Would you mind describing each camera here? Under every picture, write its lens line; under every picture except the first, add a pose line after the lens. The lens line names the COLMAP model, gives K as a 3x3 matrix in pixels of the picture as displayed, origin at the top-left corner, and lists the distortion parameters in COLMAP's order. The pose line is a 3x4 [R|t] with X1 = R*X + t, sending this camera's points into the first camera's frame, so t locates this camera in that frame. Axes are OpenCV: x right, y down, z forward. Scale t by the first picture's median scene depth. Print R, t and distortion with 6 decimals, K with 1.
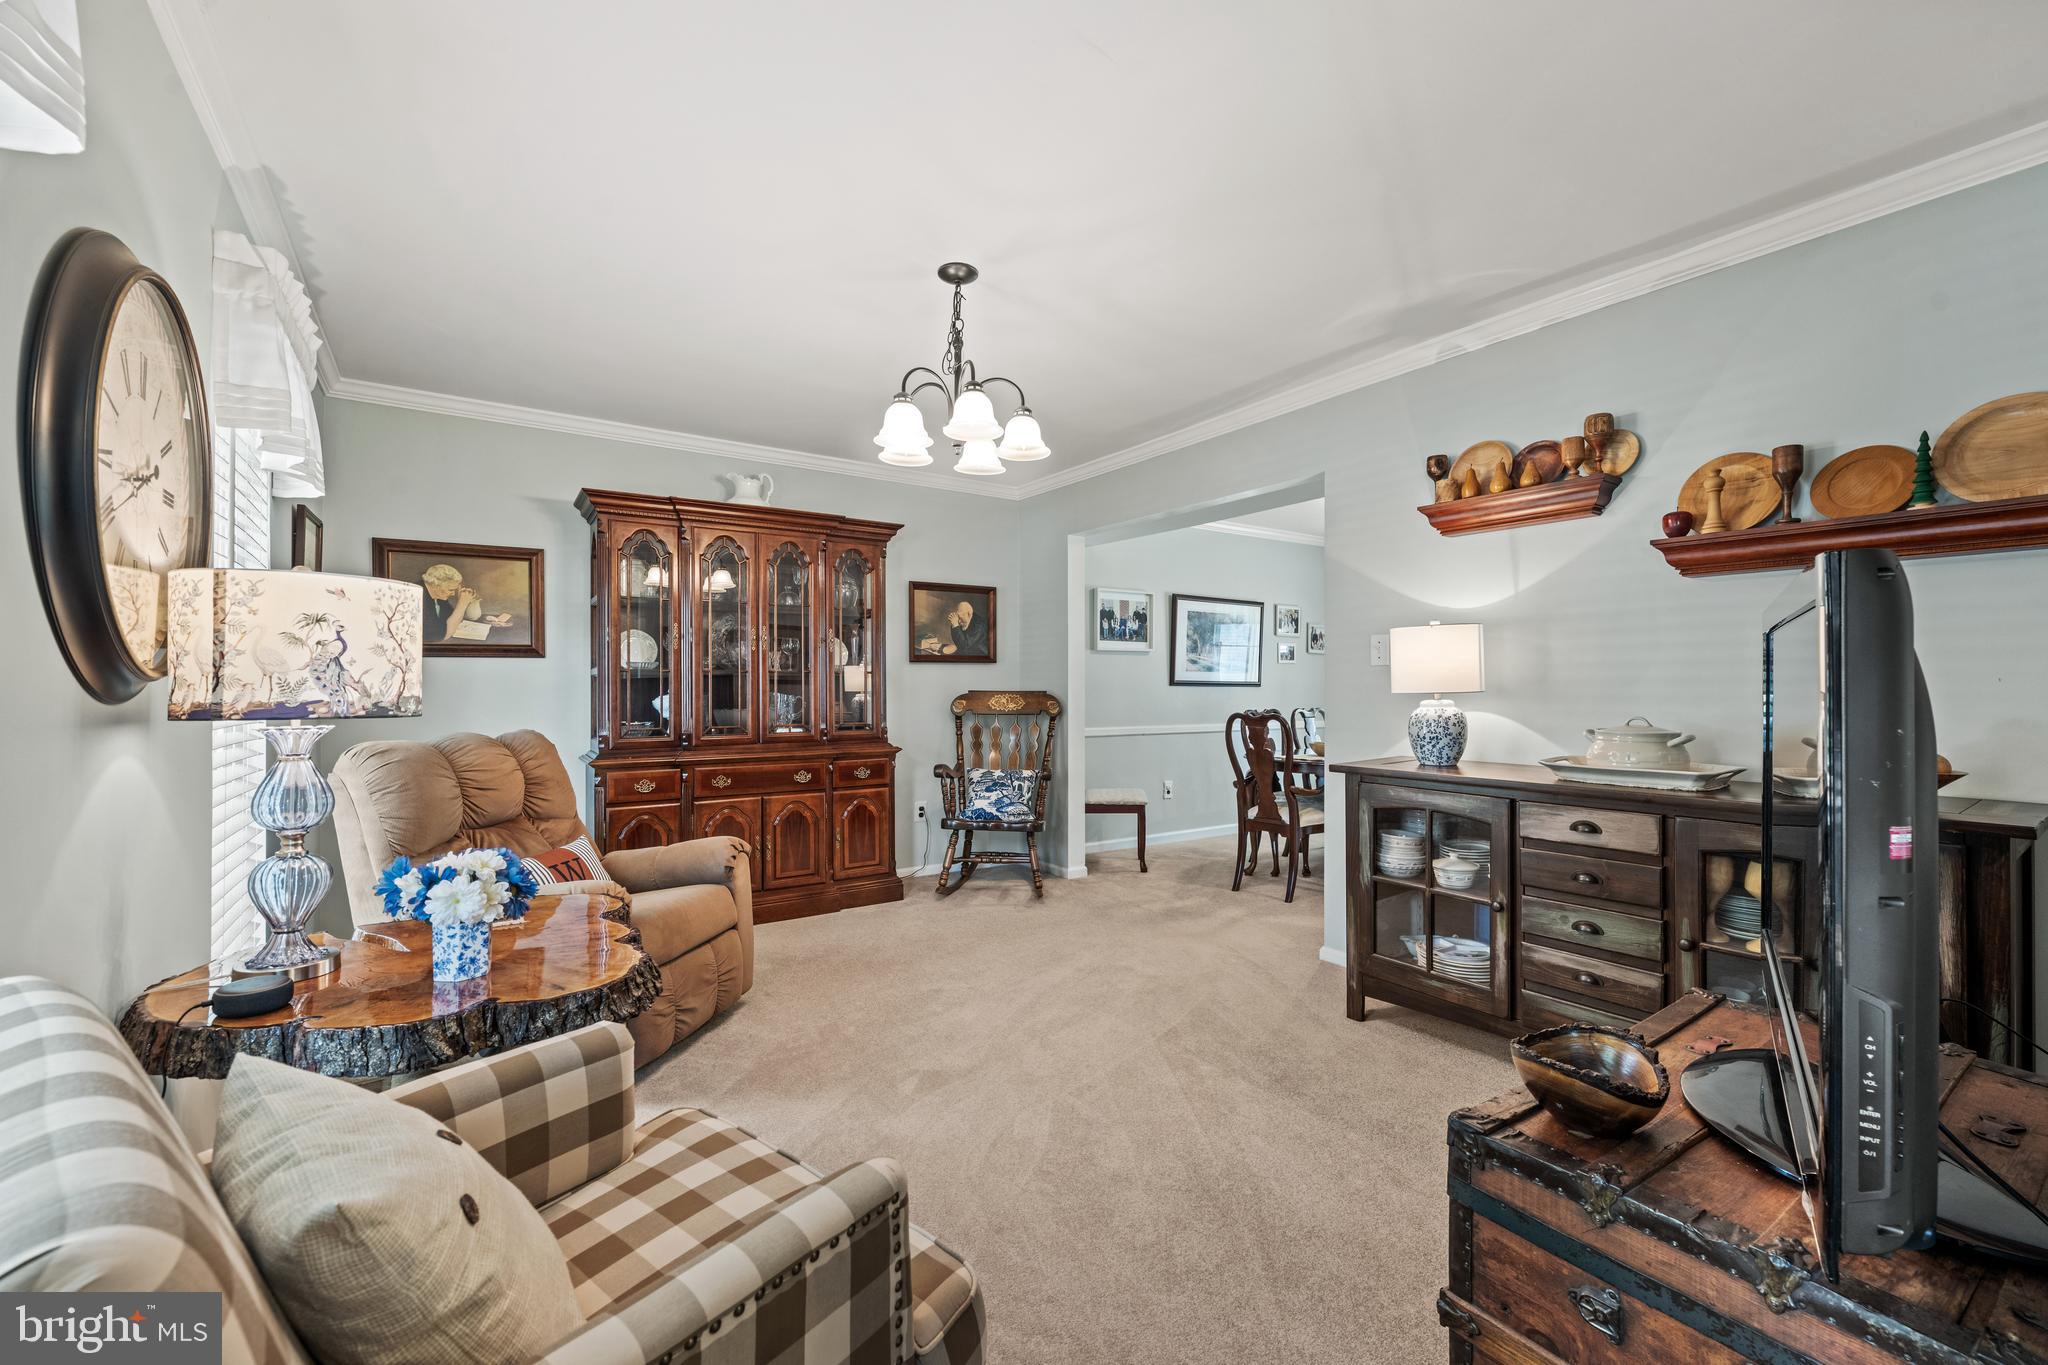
lens RADIAL K [[825.1, 0, 1020.8], [0, 825.1, 680.7], [0, 0, 1]] dist [-0.000984, -0.000146]
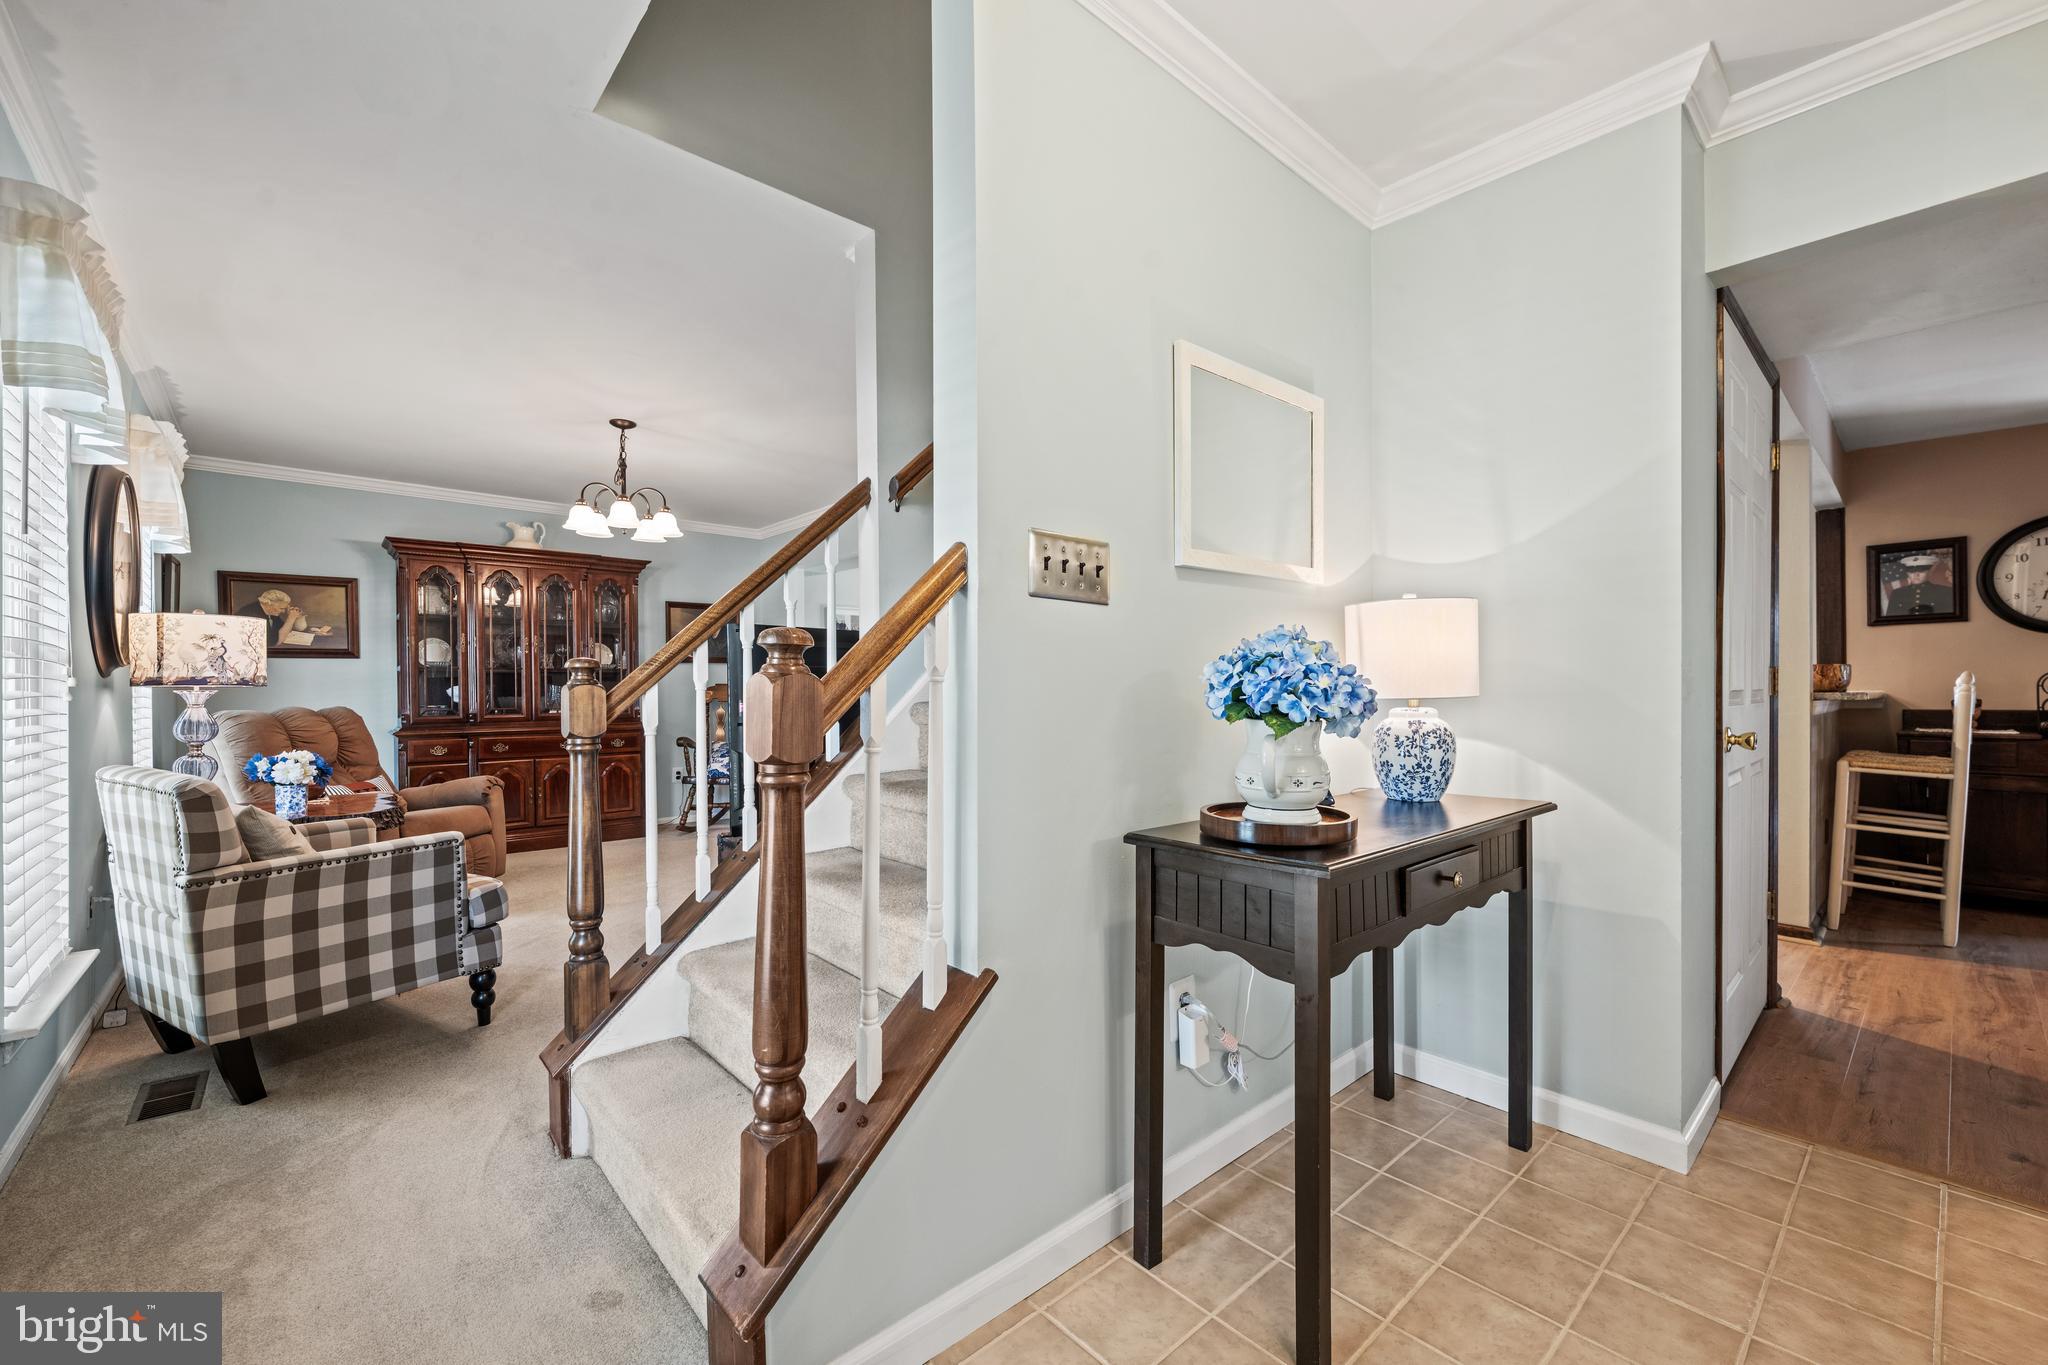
lens RADIAL K [[823.2, 0, 1026.4], [0, 823.2, 691.8], [0, 0, 1]] dist [0.001316, 0.000348]
pose [[0.991490, -0.005158, 0.130078, 0.348568], [0.003994, 0.999950, 0.009213, 0.019917], [-0.130118, -0.008615, 0.991461, -0.508012]]
